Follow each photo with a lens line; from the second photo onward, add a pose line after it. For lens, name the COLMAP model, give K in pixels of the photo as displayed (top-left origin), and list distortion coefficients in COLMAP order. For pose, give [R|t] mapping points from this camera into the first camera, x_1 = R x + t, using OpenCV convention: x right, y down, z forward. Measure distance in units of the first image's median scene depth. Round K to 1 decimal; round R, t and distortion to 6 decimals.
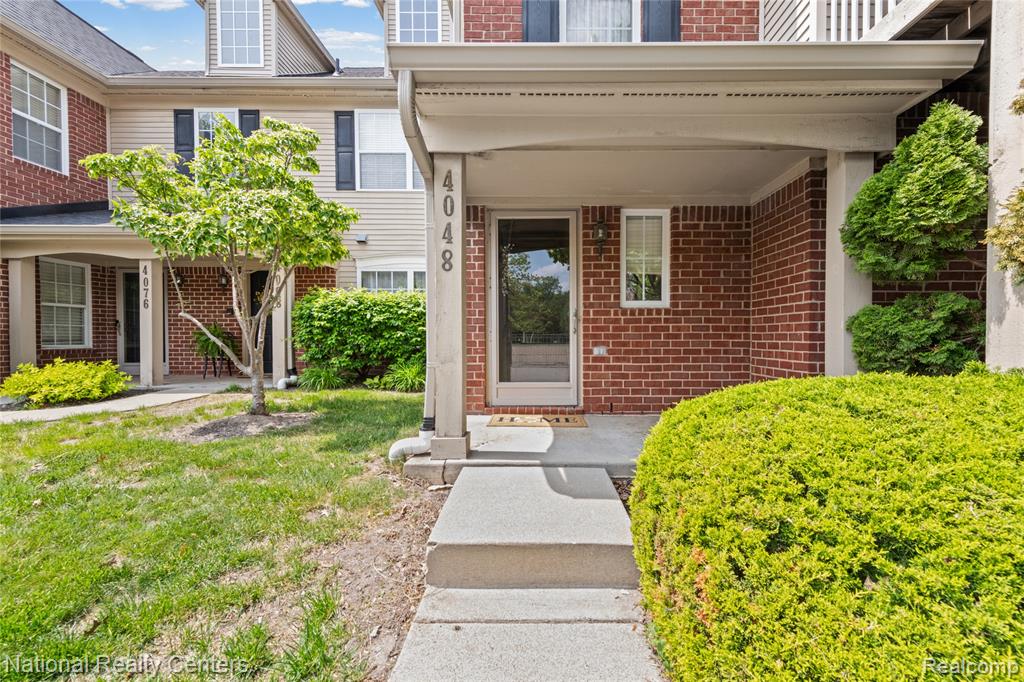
lens RADIAL K [[402.2, 0, 512.3], [0, 402.2, 340.8], [0, 0, 1]] dist [0.007098, -0.000298]
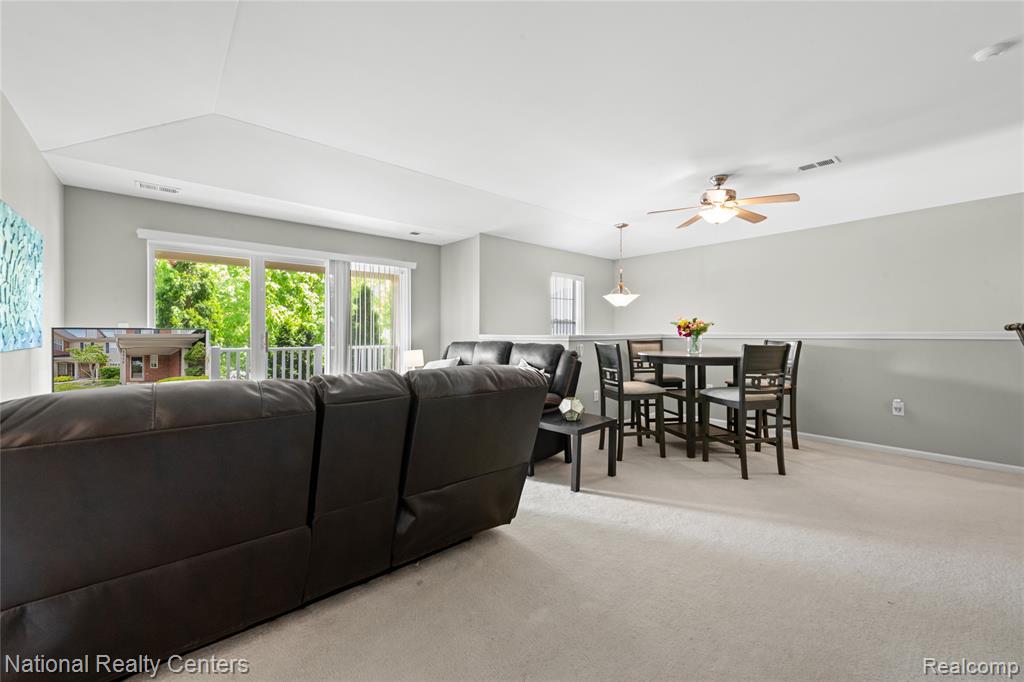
lens RADIAL K [[402.2, 0, 512.0], [0, 402.2, 340.3], [0, 0, 1]] dist [0.007098, -0.000298]
pose [[0.978547, 0.005654, 0.205945, 5.456023], [-0.005865, 0.999983, 0.000415, -0.660278], [-0.205939, -0.001614, 0.978564, -8.013334]]
